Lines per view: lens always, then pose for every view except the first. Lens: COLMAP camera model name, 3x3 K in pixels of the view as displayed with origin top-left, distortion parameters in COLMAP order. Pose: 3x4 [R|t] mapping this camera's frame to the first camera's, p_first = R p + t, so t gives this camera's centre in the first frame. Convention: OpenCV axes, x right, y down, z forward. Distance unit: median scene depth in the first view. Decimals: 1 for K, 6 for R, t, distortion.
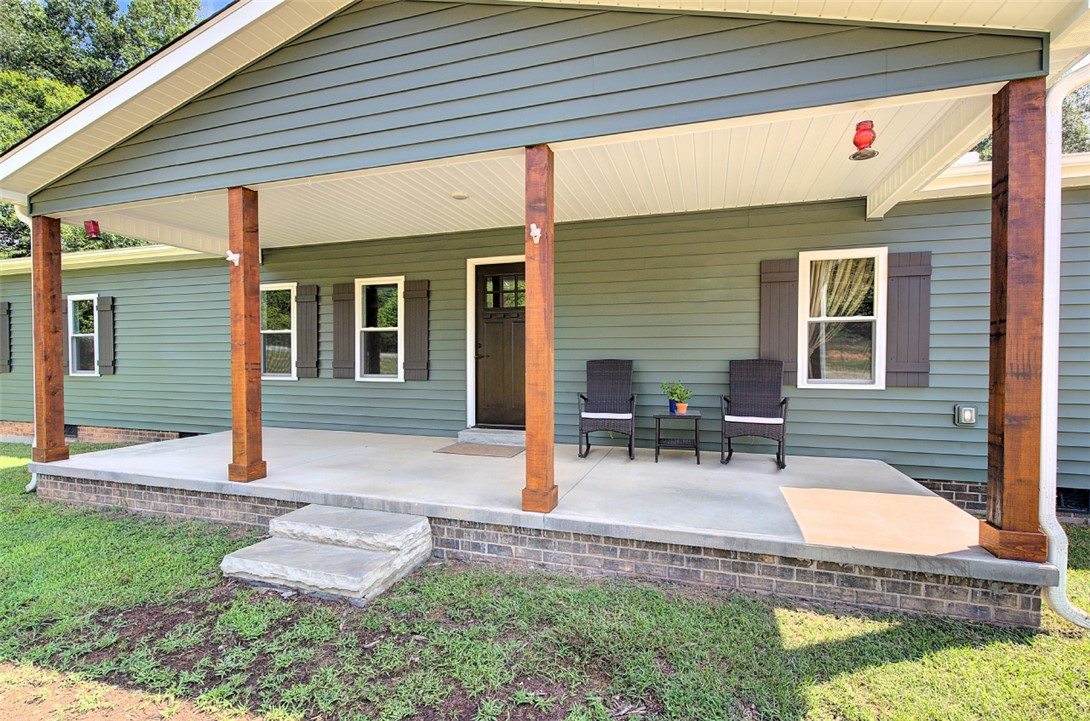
lens RADIAL K [[491.8, 0, 547.7], [0, 491.8, 369.7], [0, 0, 1]] dist [-0.000501, 0.000139]
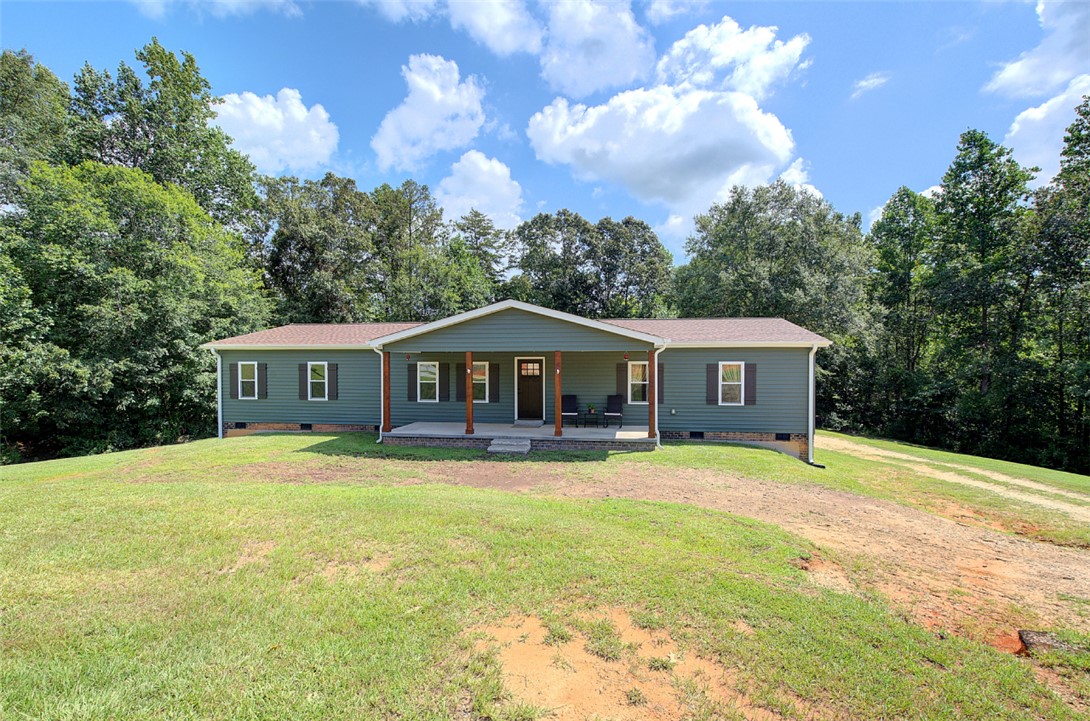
lens RADIAL K [[498.8, 0, 547.6], [0, 498.8, 369.2], [0, 0, 1]] dist [-0.000507, -0.000134]
pose [[0.987446, -0.004243, 0.157897, -0.752940], [0.005234, 0.999969, -0.005864, -0.252796], [-0.157867, 0.006617, 0.987438, -3.093057]]
